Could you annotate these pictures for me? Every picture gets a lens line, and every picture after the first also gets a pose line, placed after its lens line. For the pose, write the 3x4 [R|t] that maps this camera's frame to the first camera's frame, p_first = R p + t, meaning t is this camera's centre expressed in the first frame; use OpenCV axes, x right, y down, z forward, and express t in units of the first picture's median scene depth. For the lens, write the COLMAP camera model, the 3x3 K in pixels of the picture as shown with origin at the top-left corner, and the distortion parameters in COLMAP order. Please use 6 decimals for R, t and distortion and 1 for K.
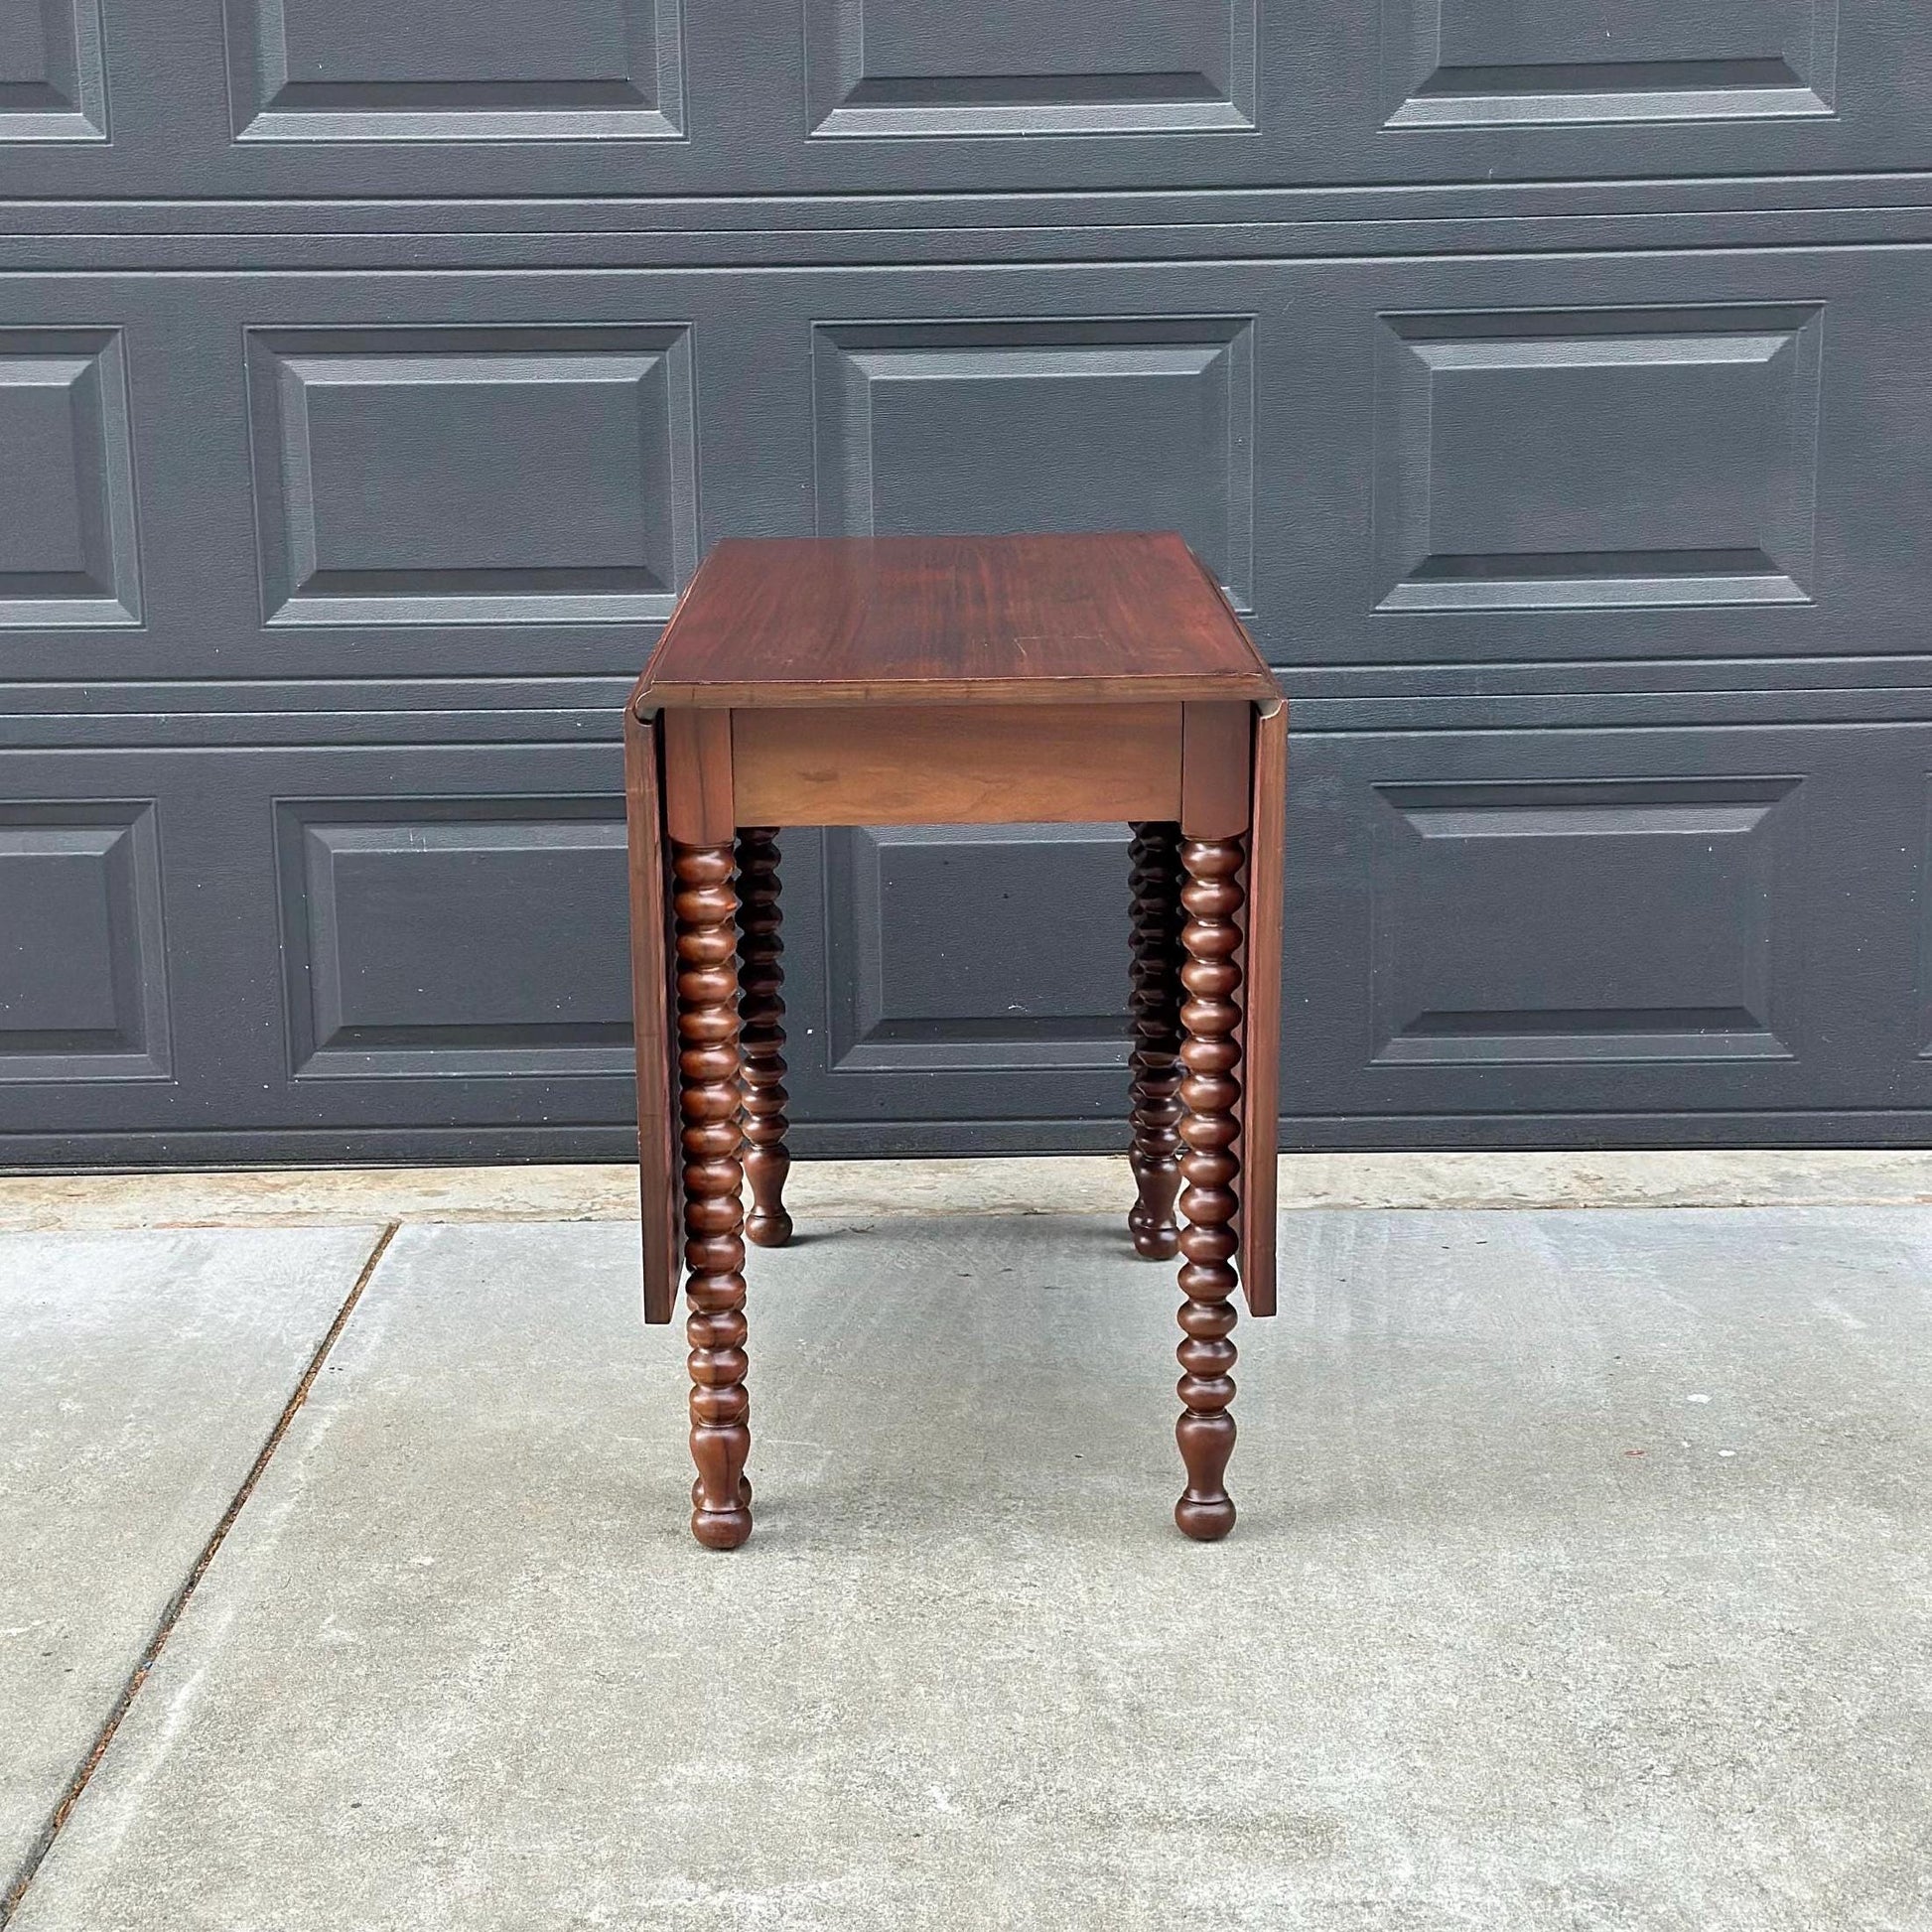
lens RADIAL K [[3674.3, 0, 970.8], [0, 3674.3, 979.0], [0, 0, 1]] dist [0.184085, -0.255770]
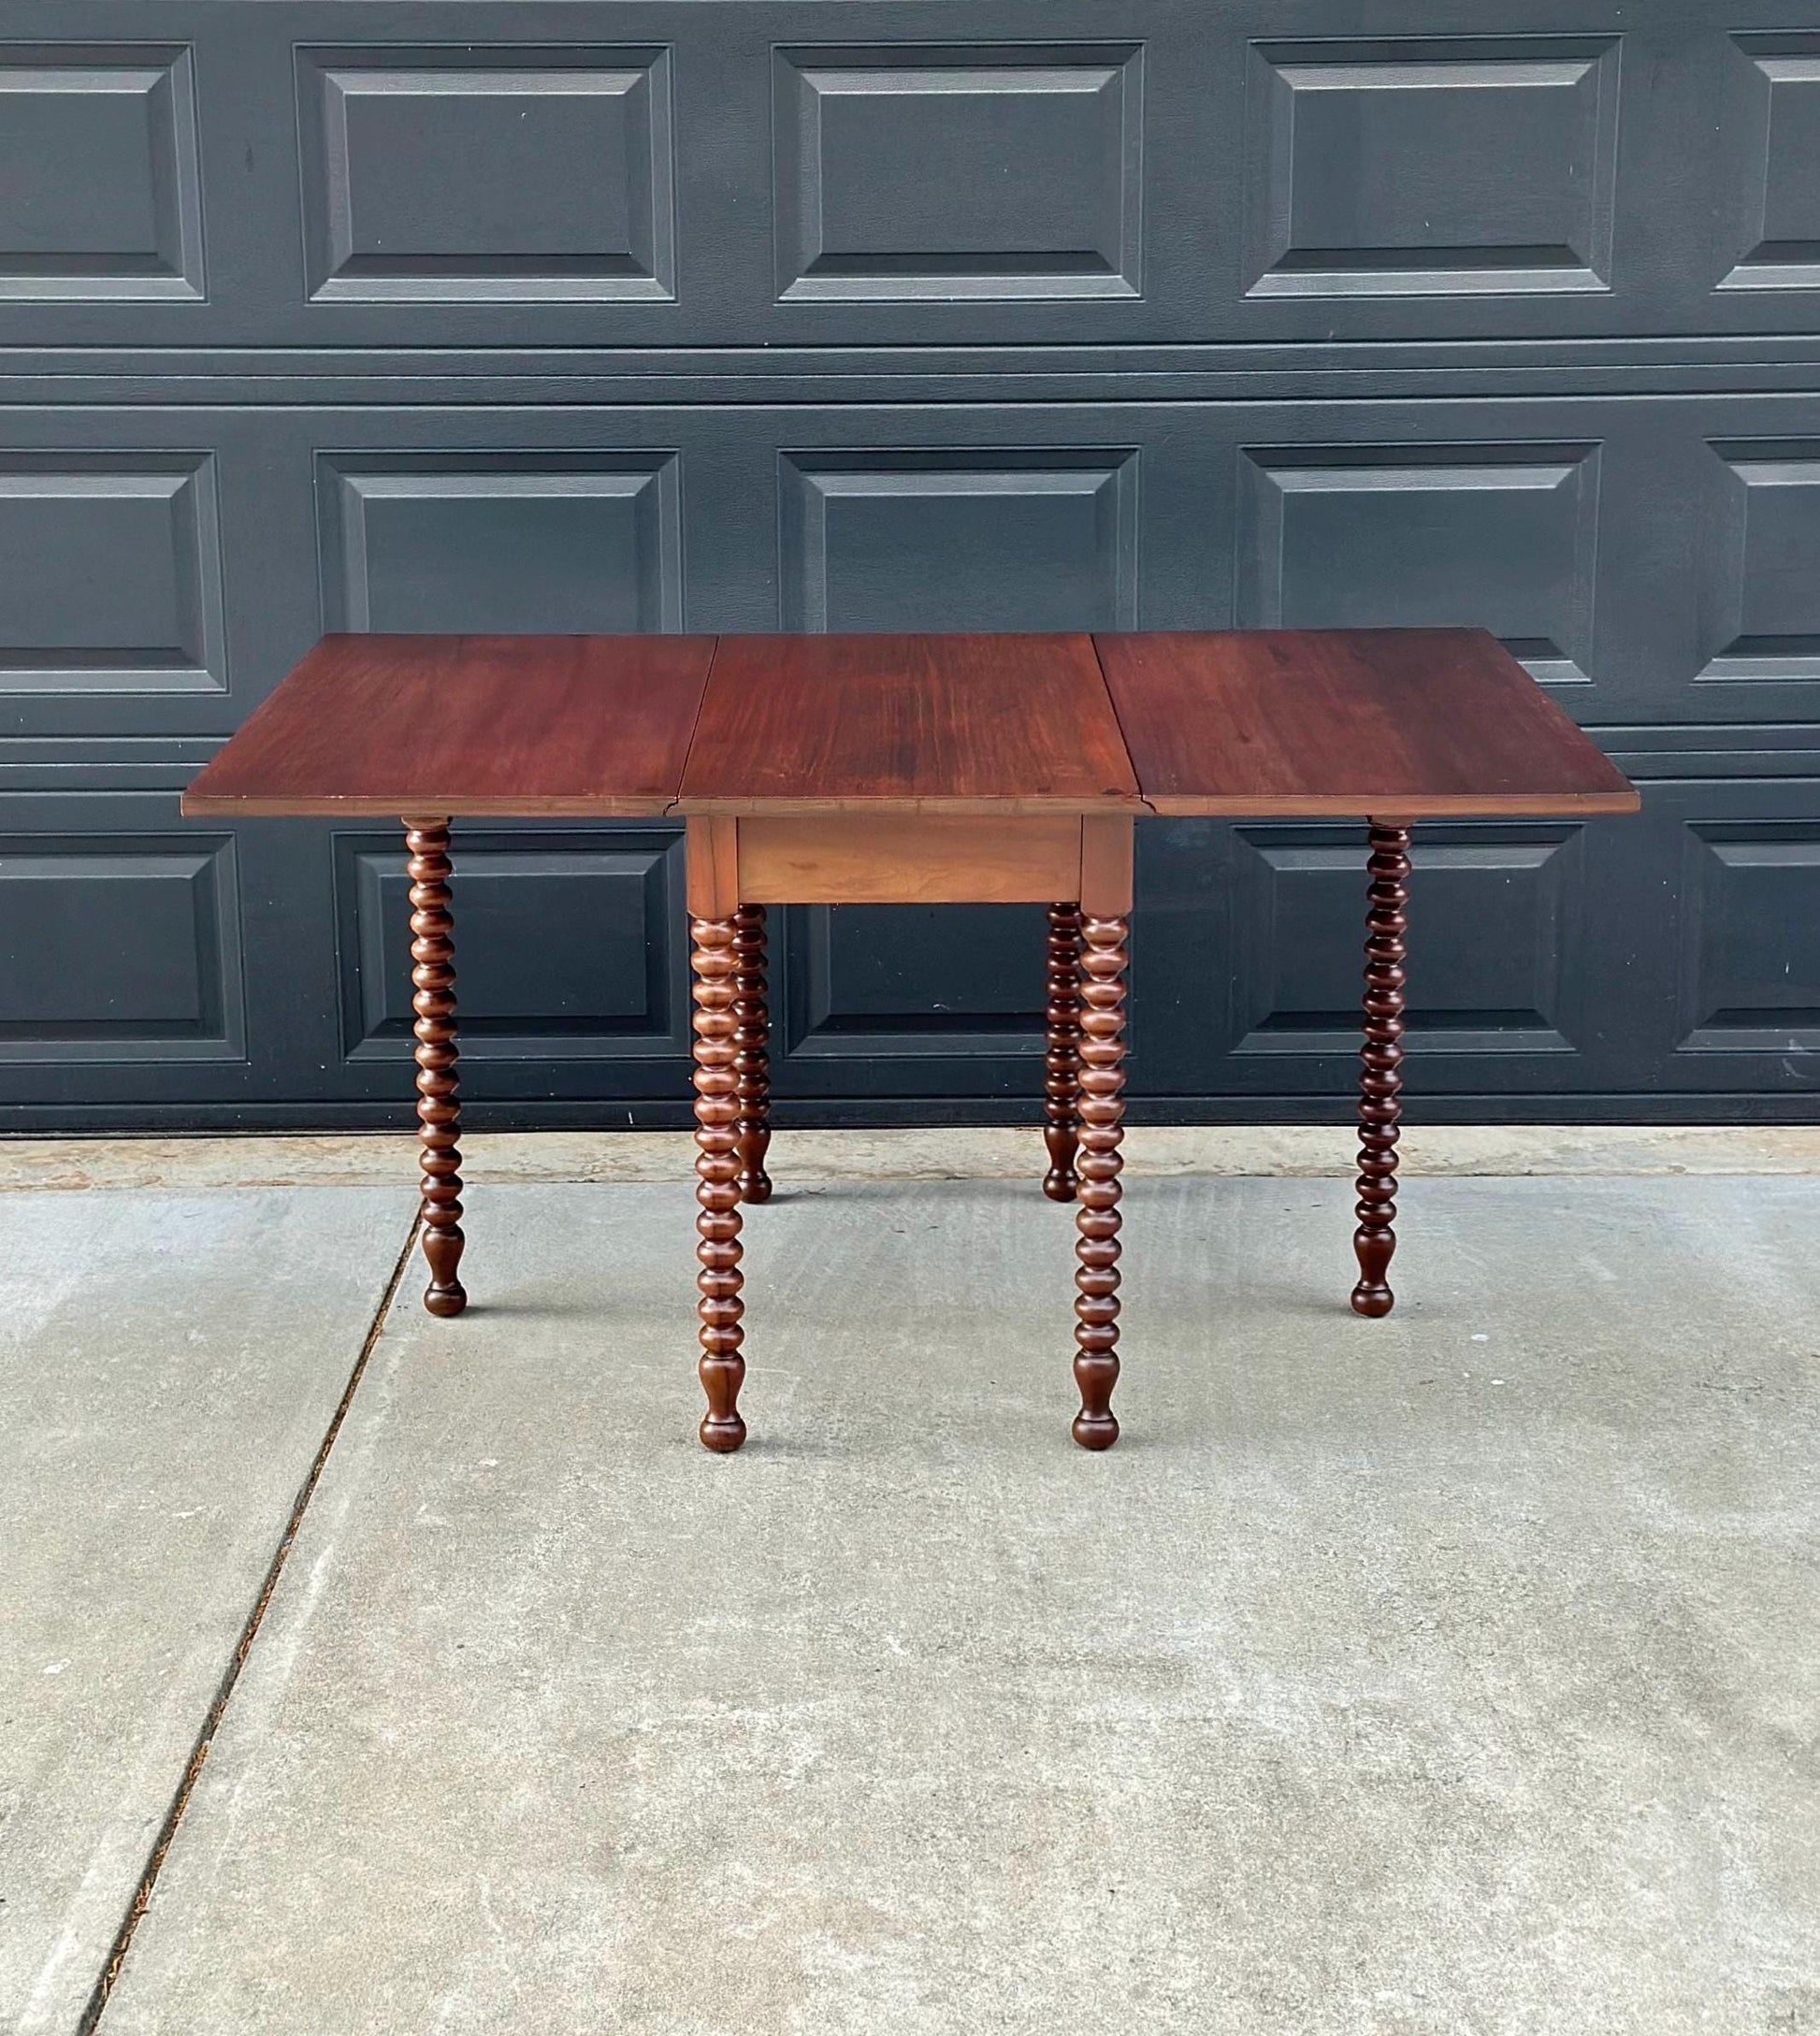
lens RADIAL K [[3633.7, 0, 905.9], [0, 3633.7, 947.3], [0, 0, 1]] dist [0.168468, -0.149442]
pose [[0.999910, 0.006359, 0.011847, -0.015508], [-0.006633, 0.999709, 0.023199, -0.046113], [-0.011696, -0.023275, 0.999661, -0.236295]]
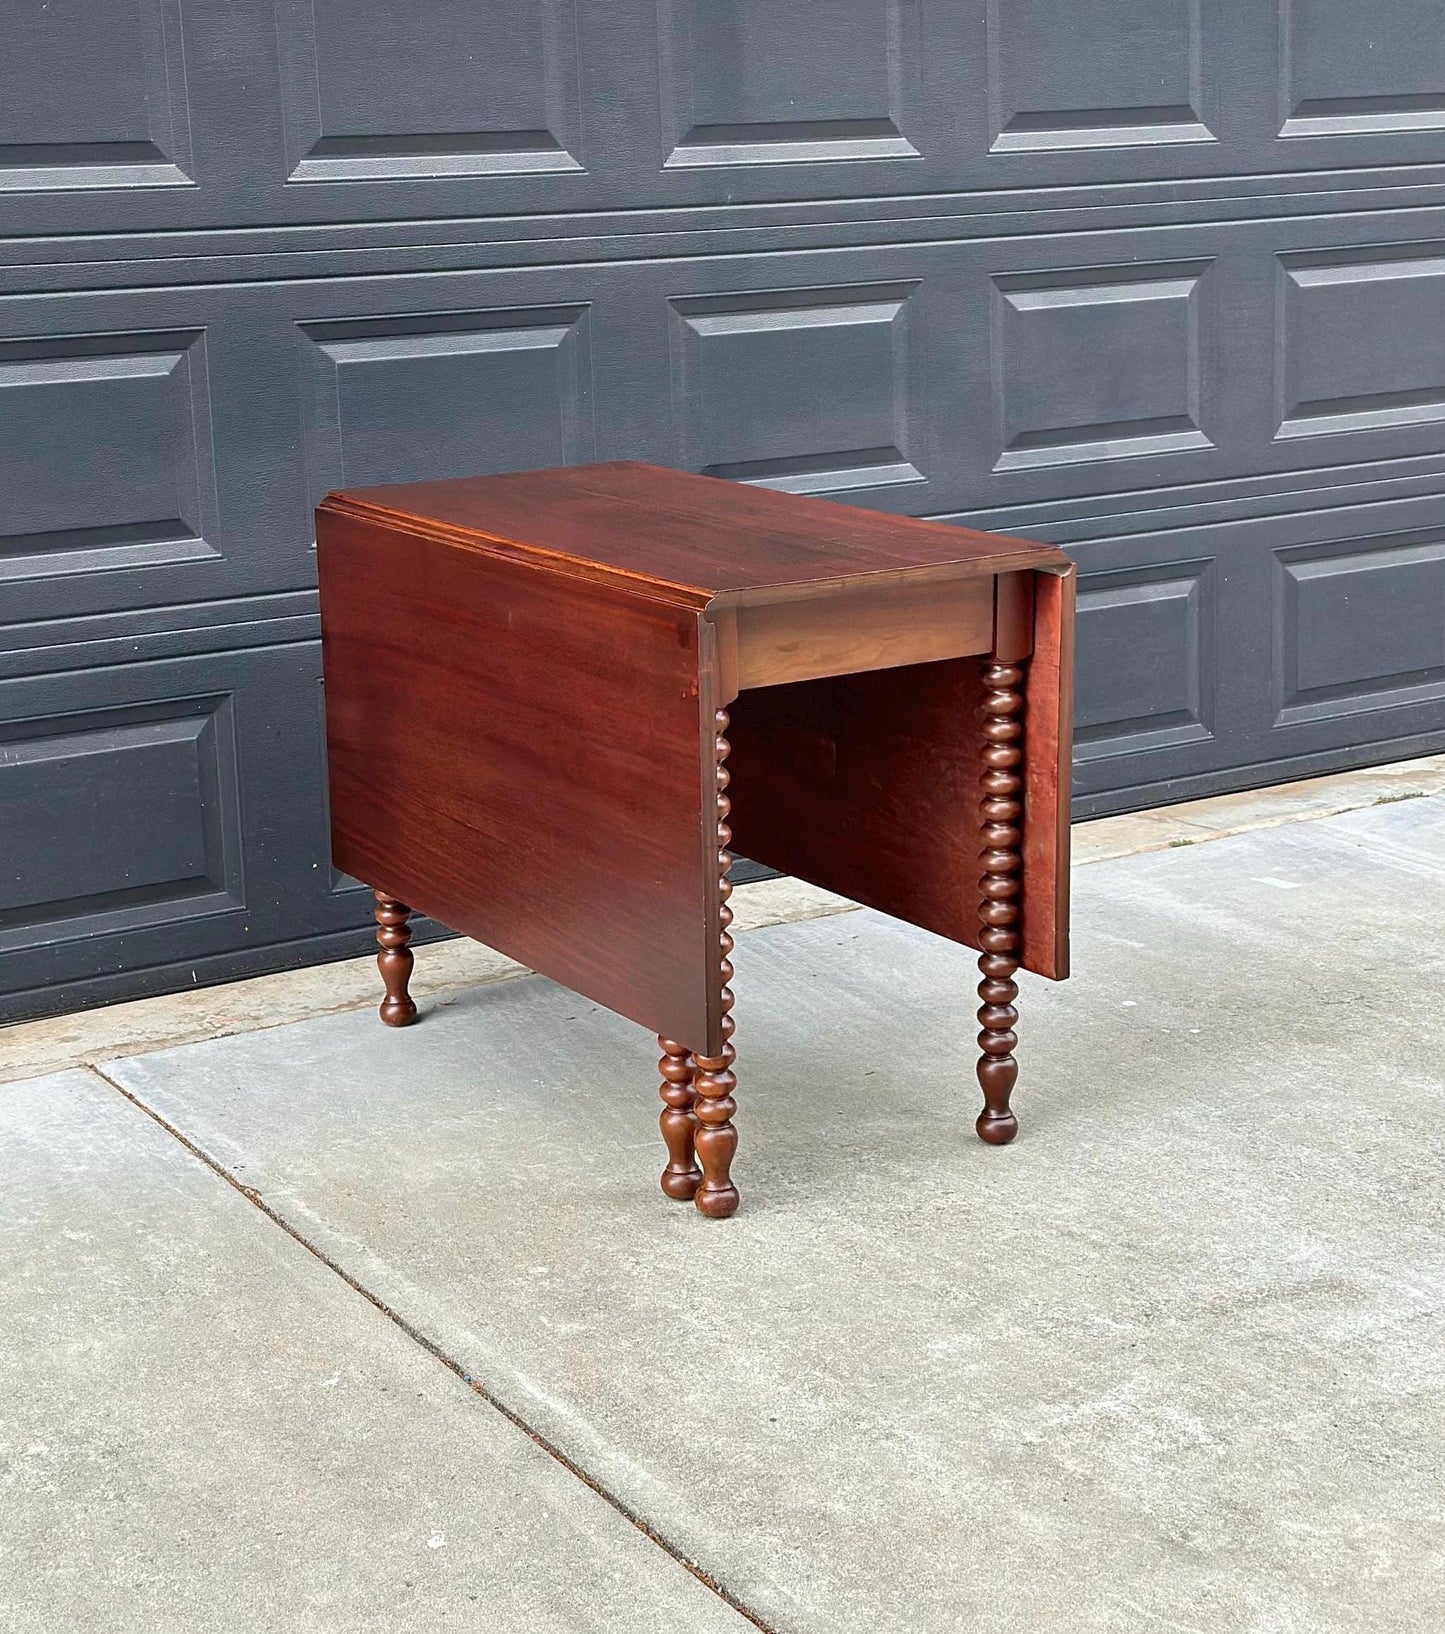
lens RADIAL K [[2942.4, 0, 727.3], [0, 2942.4, 712.0], [0, 0, 1]] dist [0.153553, 0.028806]
pose [[0.851486, -0.116900, 0.511182, -0.518064], [0.129181, 0.991553, 0.011575, -0.037913], [-0.508217, 0.056179, 0.859395, 0.037782]]
